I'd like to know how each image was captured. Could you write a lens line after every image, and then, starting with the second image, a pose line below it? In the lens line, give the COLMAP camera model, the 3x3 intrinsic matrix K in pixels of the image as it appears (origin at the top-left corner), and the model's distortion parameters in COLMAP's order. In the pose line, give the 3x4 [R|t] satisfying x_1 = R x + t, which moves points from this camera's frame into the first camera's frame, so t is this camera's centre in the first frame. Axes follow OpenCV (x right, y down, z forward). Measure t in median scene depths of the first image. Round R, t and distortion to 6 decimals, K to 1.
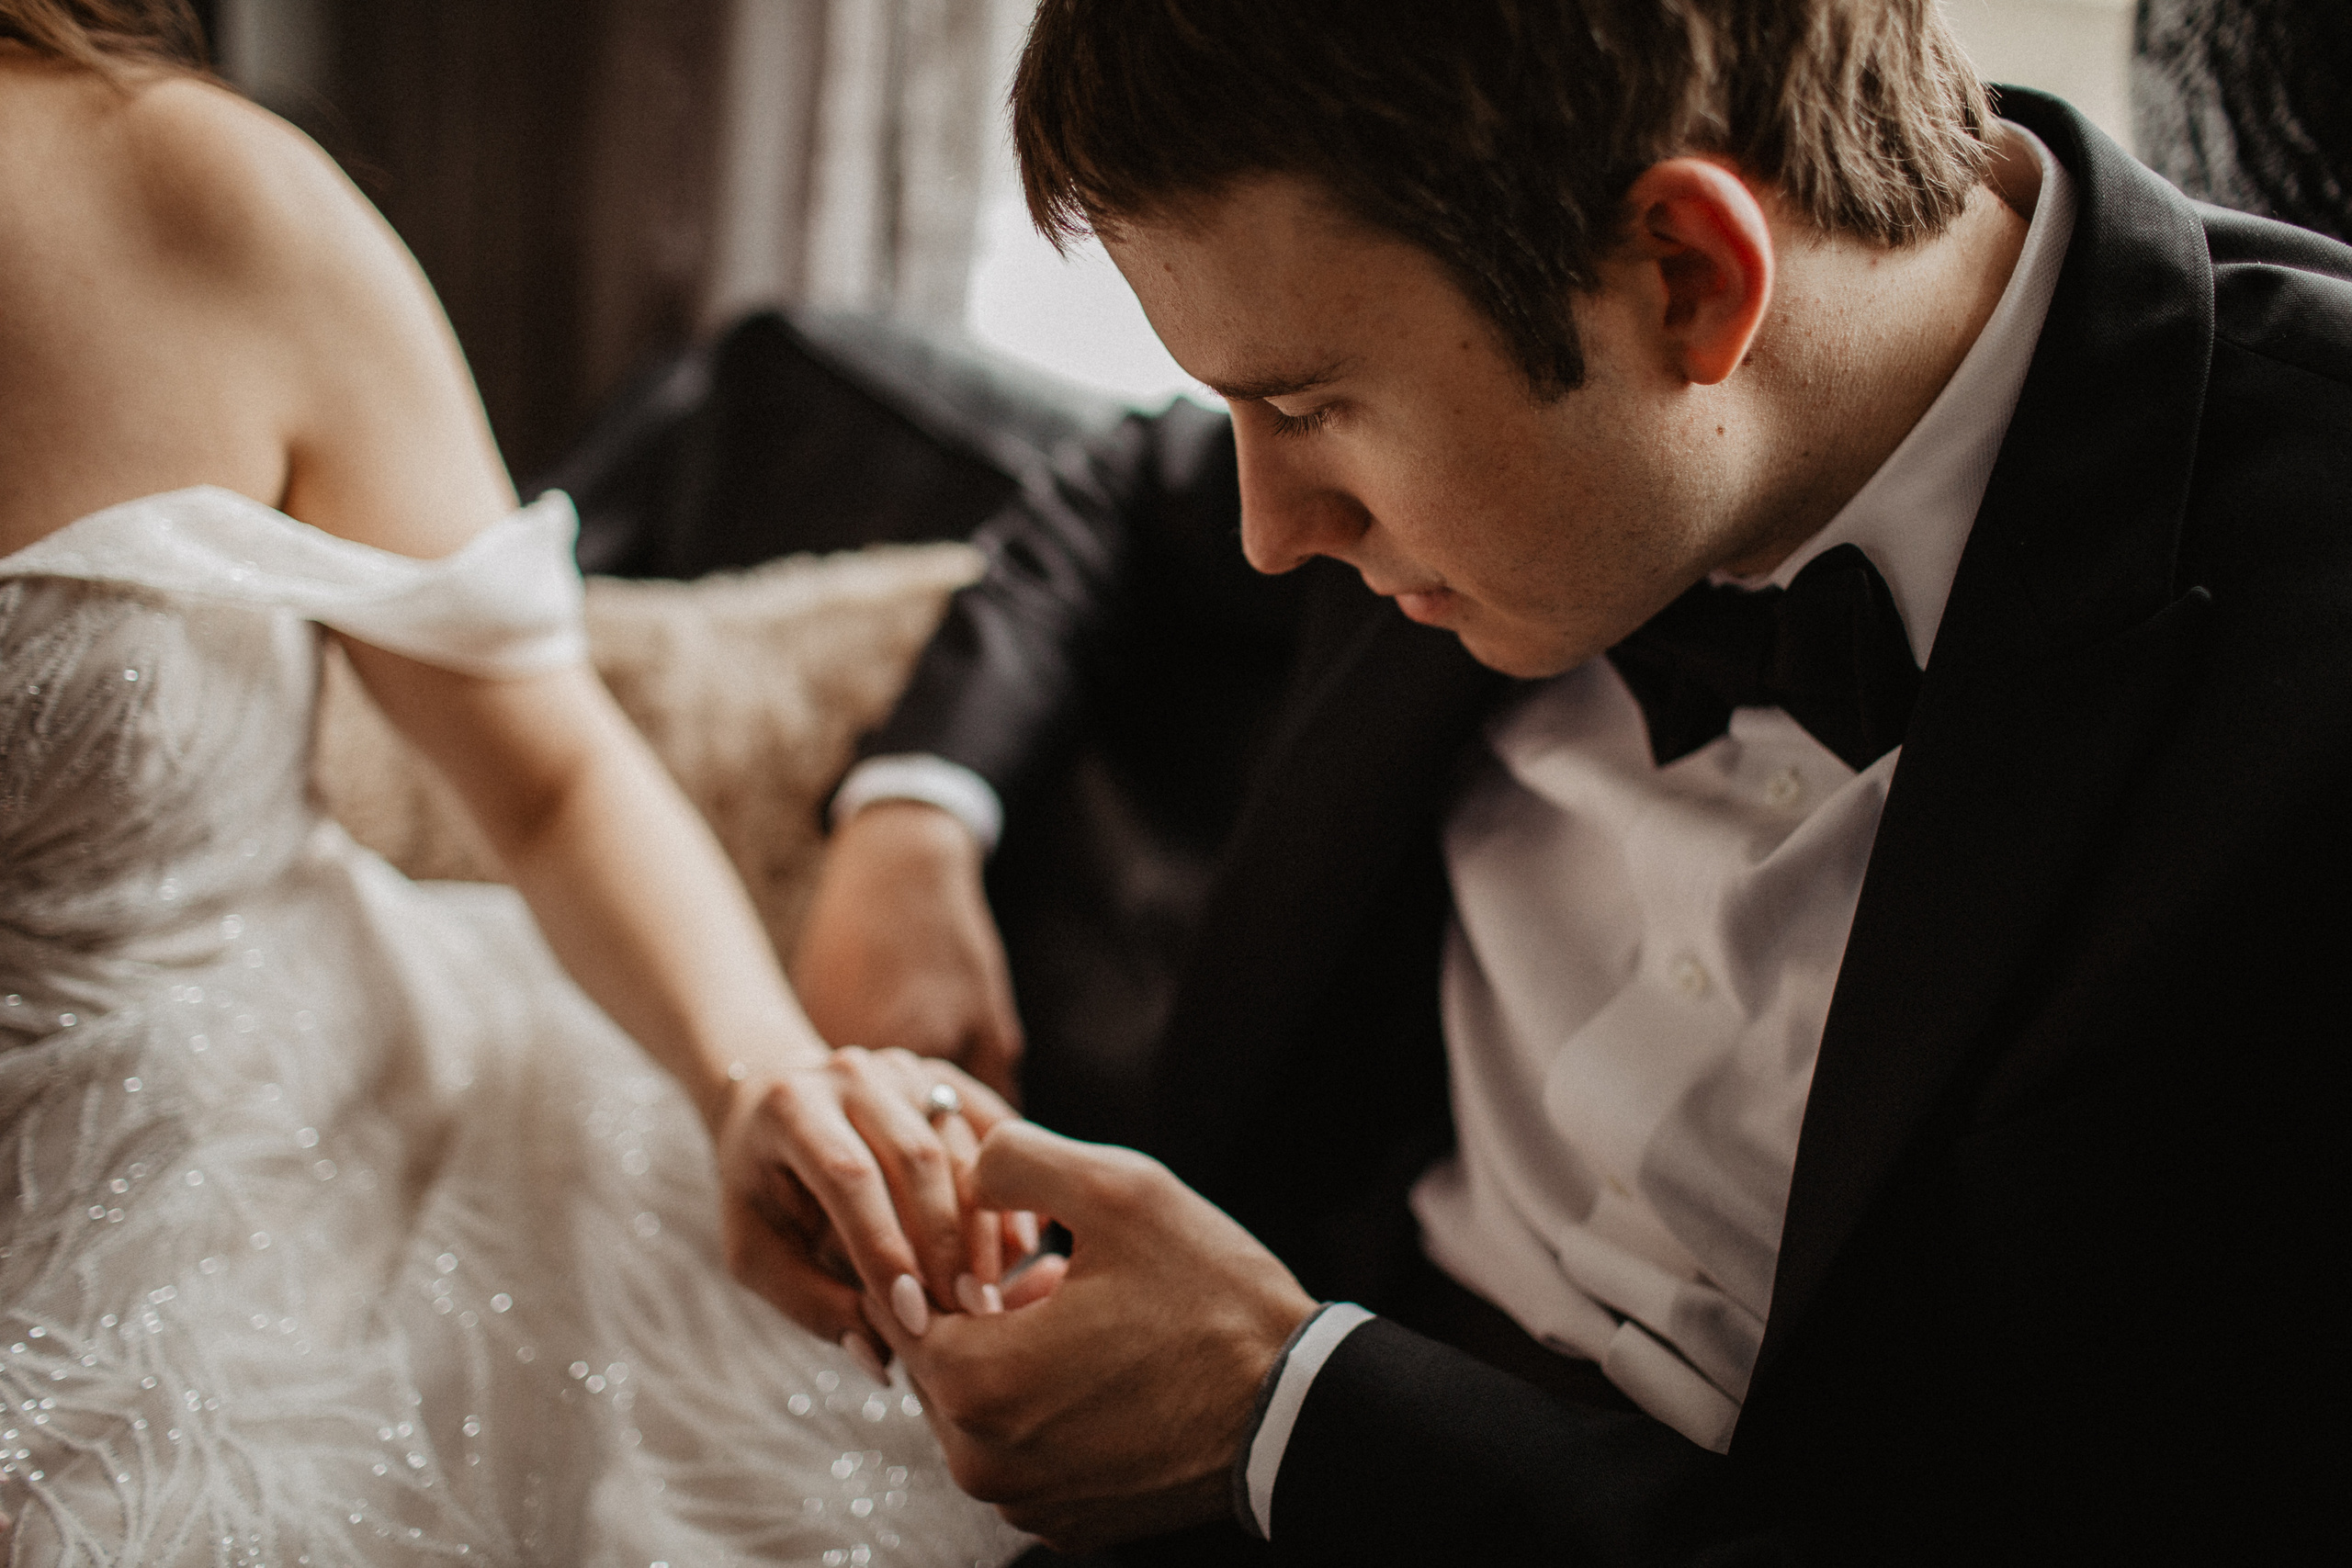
lens RADIAL K [[2494.4, 0, 1173.9], [0, 2494.4, 786.2], [0, 0, 1]] dist [-0.052026, 0.000000]
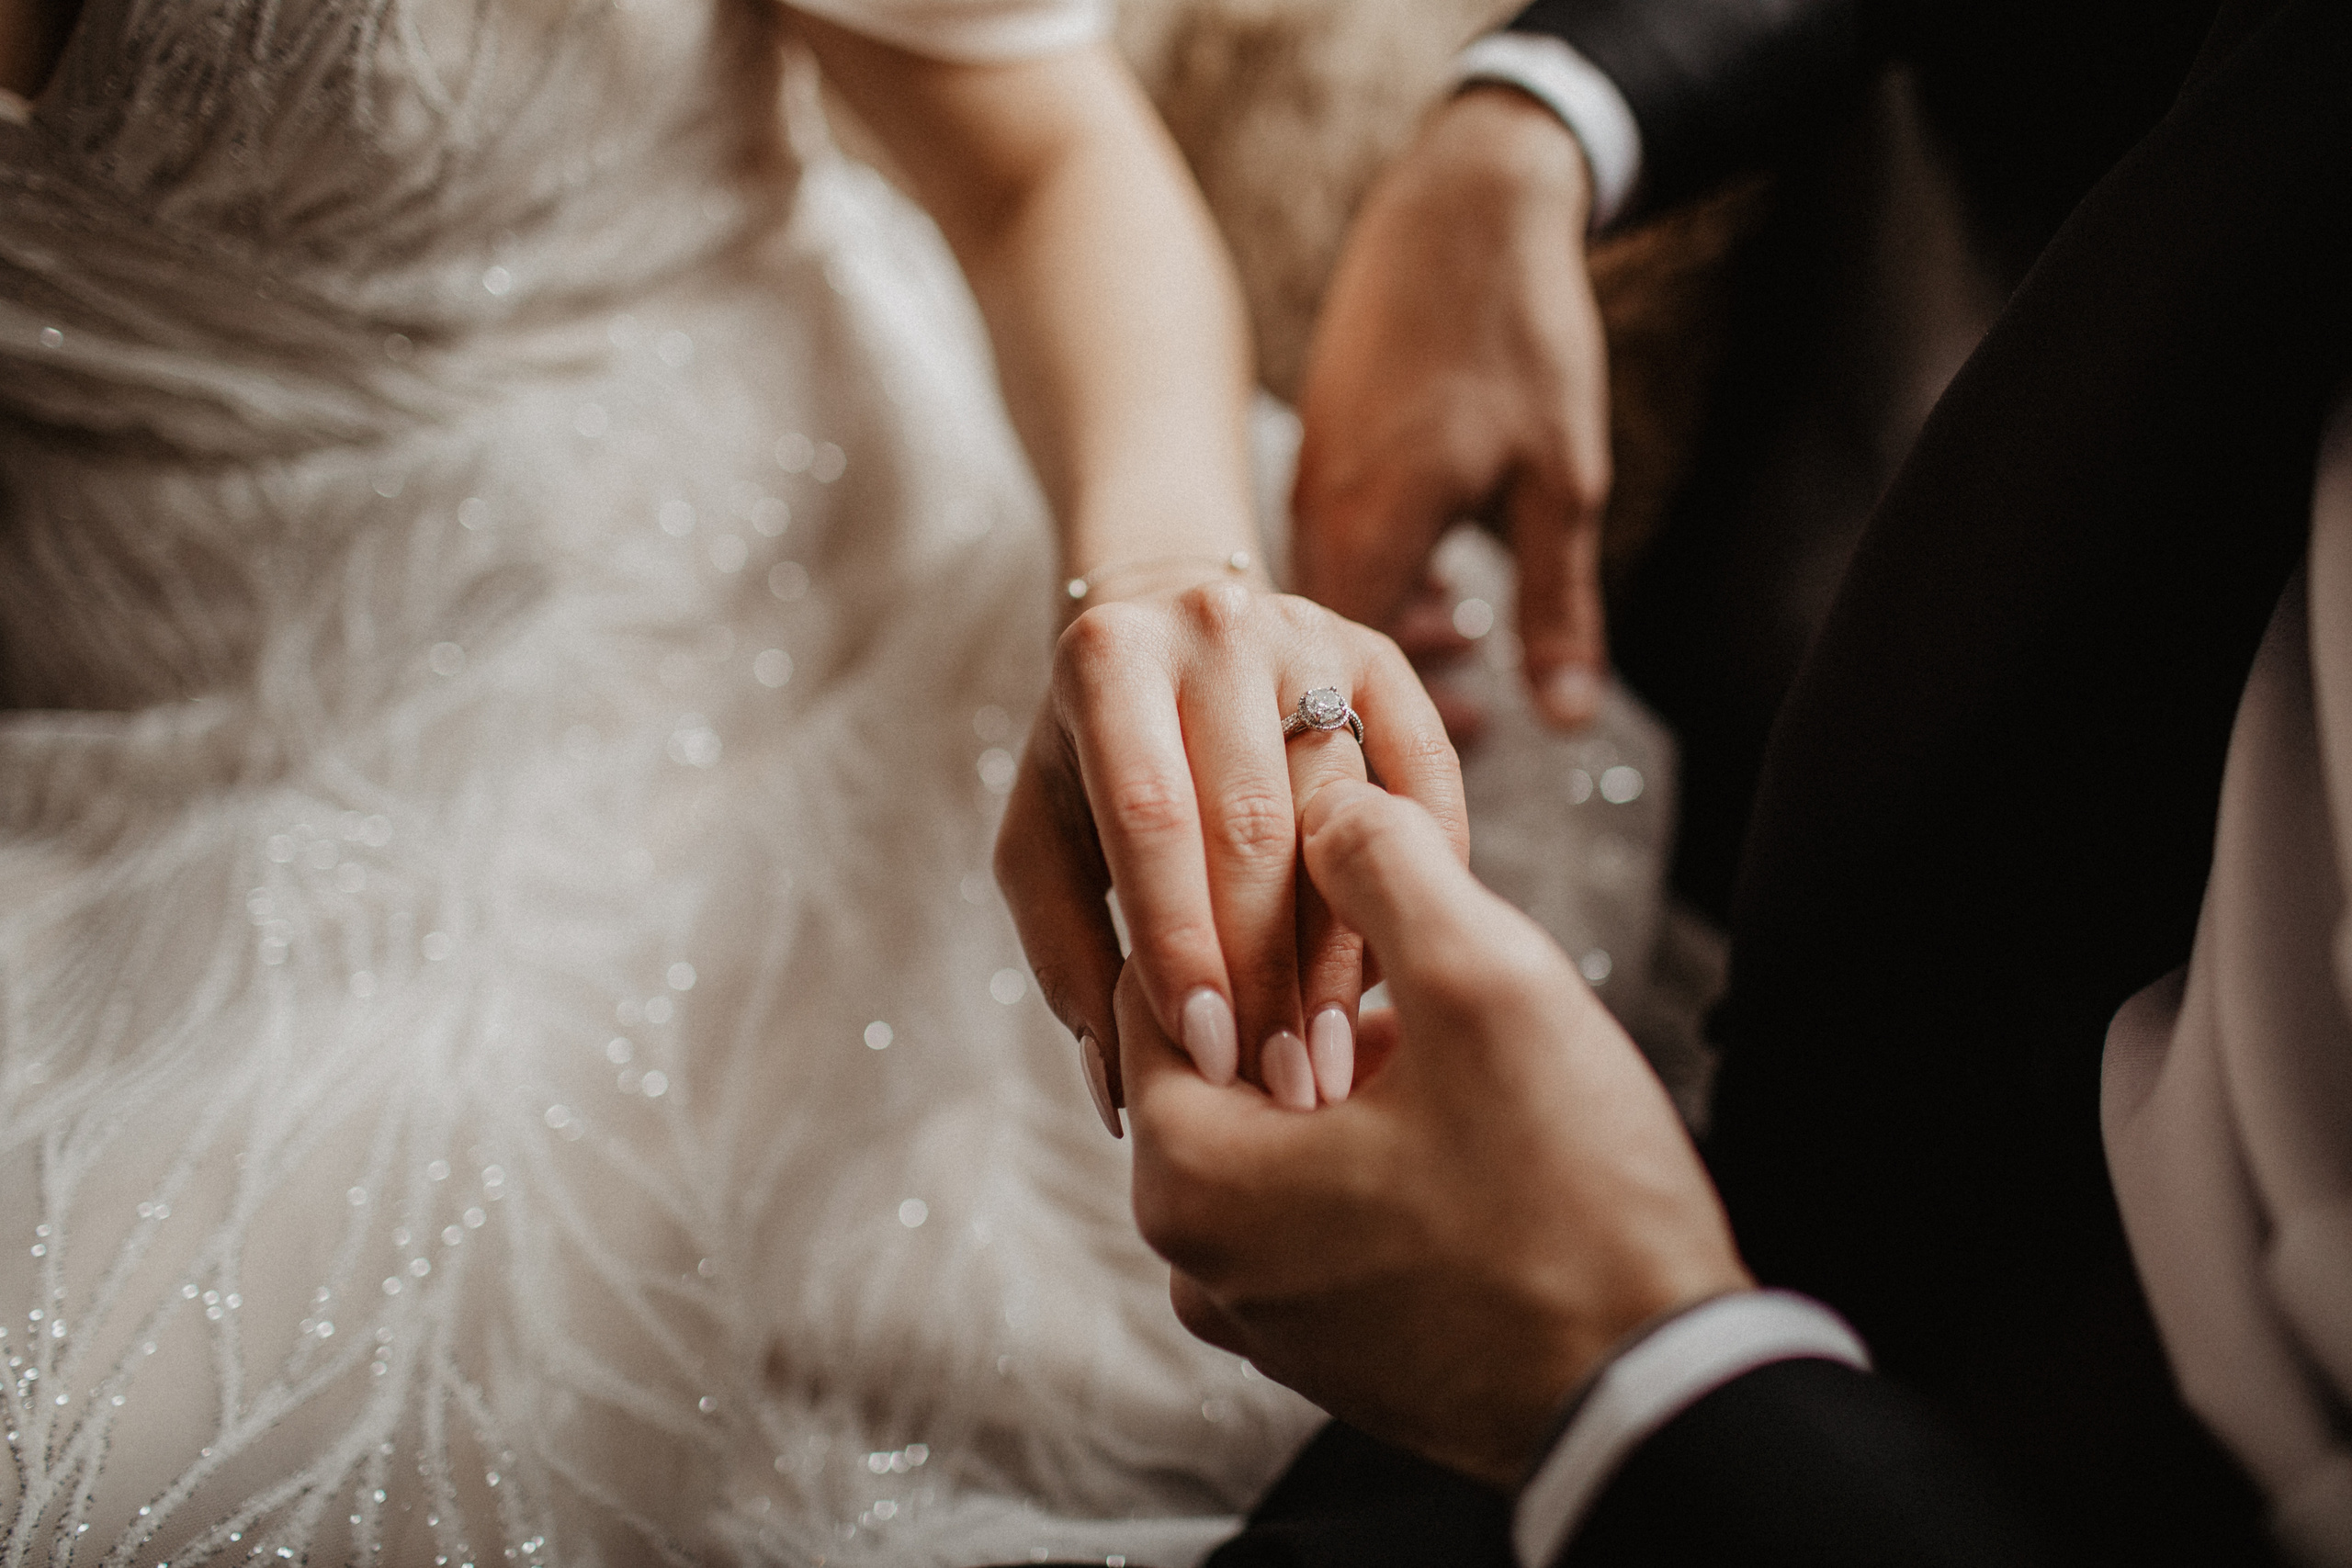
lens RADIAL K [[2494.4, 0, 1168.3], [0, 2494.4, 771.9], [0, 0, 1]] dist [-0.052026, 0.000000]
pose [[0.900246, 0.189904, -0.391783, 0.119966], [-0.089785, 0.961495, 0.259743, -0.030411], [0.426024, -0.198656, 0.882632, 0.375190]]
